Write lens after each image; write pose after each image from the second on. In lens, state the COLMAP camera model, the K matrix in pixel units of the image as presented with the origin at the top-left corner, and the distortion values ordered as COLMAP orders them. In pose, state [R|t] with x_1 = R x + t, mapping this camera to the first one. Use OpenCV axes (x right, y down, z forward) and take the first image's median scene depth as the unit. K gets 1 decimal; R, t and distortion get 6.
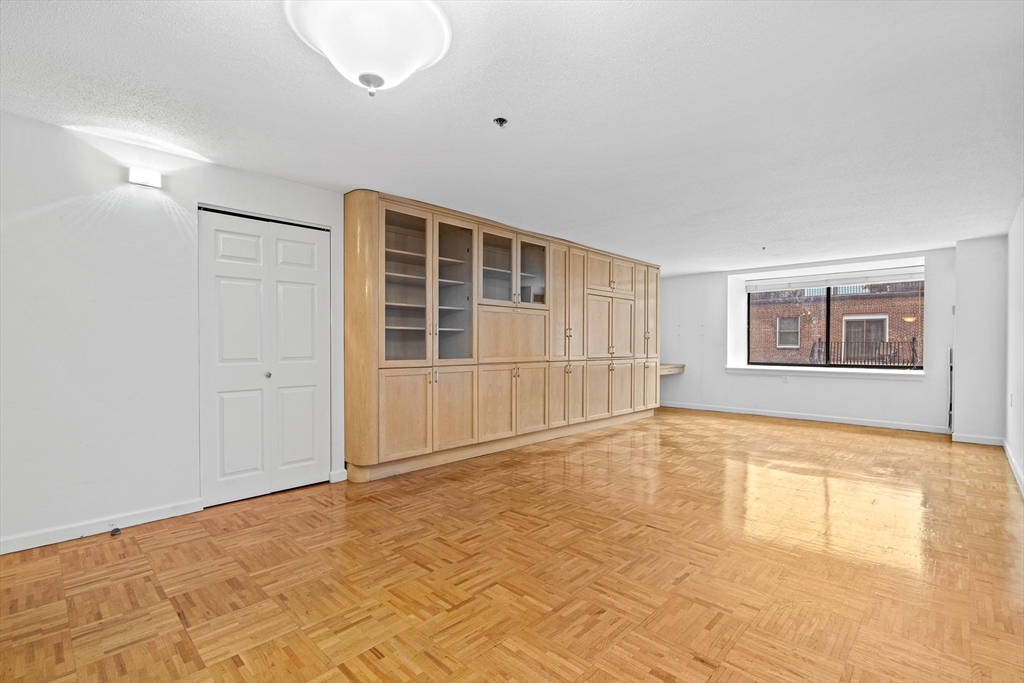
lens RADIAL K [[467.3, 0, 513.6], [0, 467.3, 348.2], [0, 0, 1]] dist [-0.003377, 0.000078]
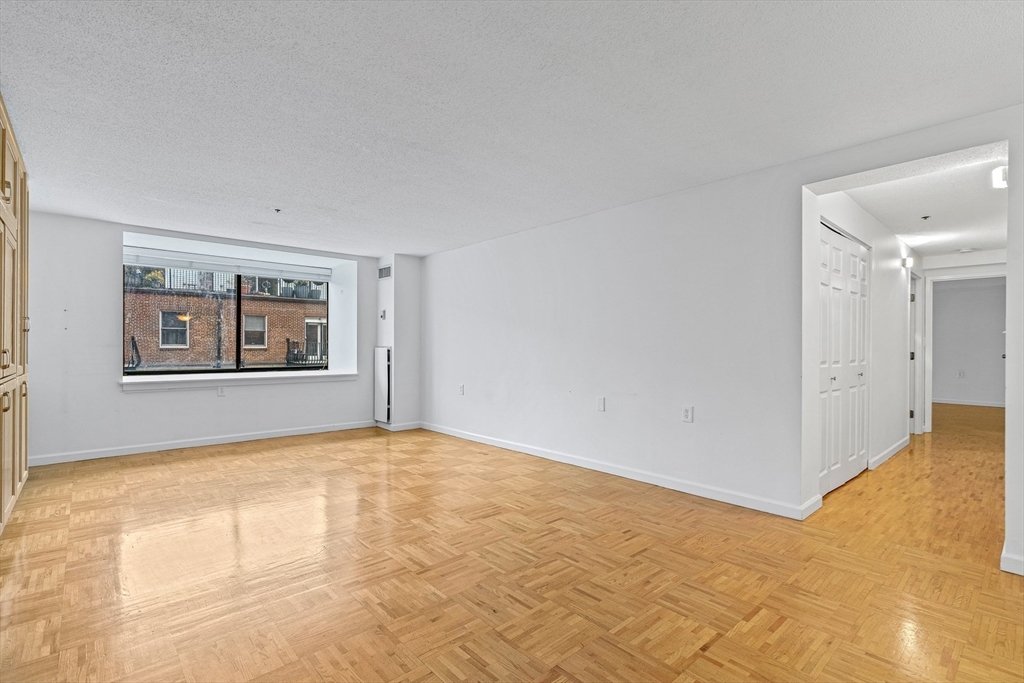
lens RADIAL K [[476.9, 0, 521.4], [0, 476.9, 346.5], [0, 0, 1]] dist [-0.004897, 0.000468]
pose [[0.067454, -0.002332, 0.997720, -0.290122], [0.003309, 0.999992, 0.002114, -0.009938], [-0.997717, 0.003159, 0.067461, 1.025065]]
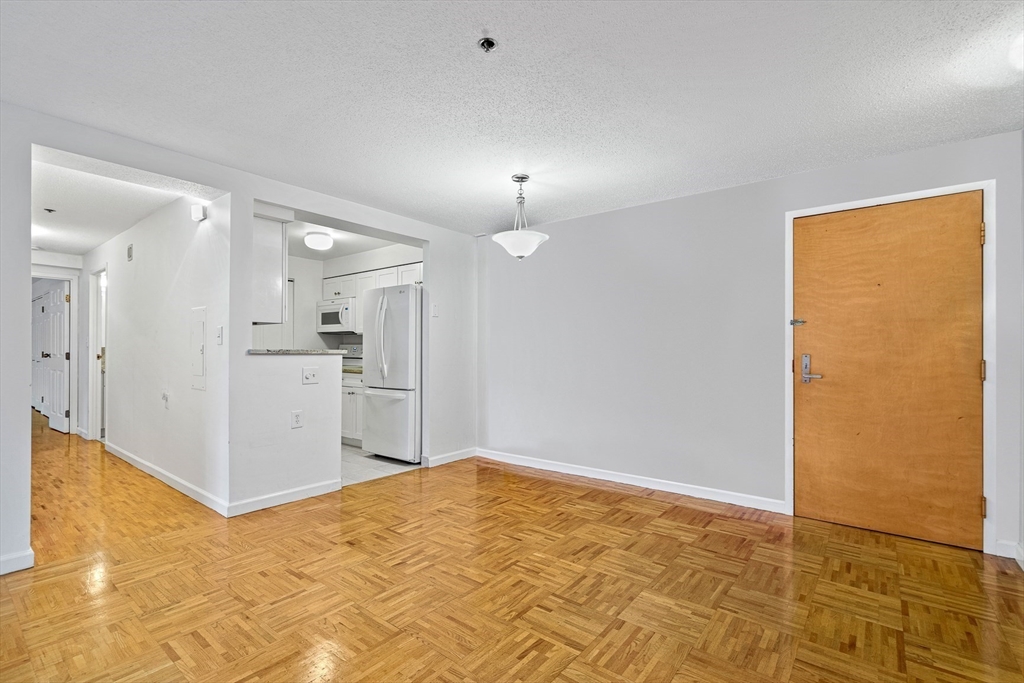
lens RADIAL K [[467.3, 0, 513.6], [0, 467.3, 348.2], [0, 0, 1]] dist [-0.003377, 0.000078]
pose [[-0.995641, -0.007594, -0.092961, -0.003212], [-0.007978, 0.999961, 0.003757, -0.013170], [0.092929, 0.004482, -0.995663, 1.324758]]
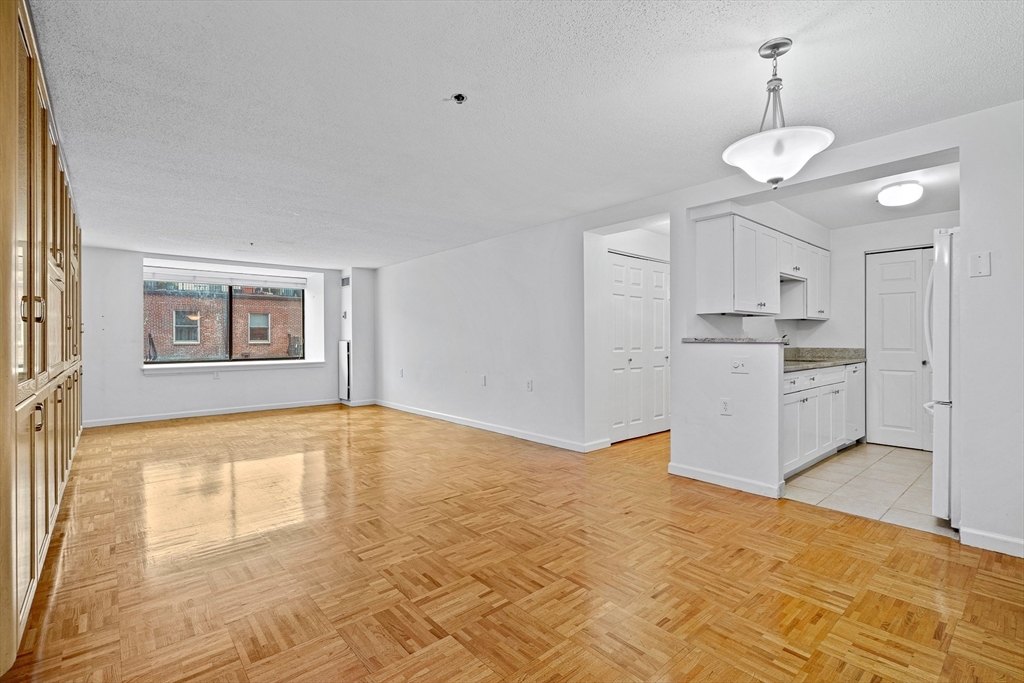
lens RADIAL K [[464.7, 0, 512.0], [0, 464.7, 341.5], [0, 0, 1]] dist [-0.000736, -0.000004]
pose [[0.093016, -0.009163, 0.995622, -0.708477], [0.013581, 0.999876, 0.007933, -0.009352], [-0.995572, 0.012784, 0.093129, 0.626671]]
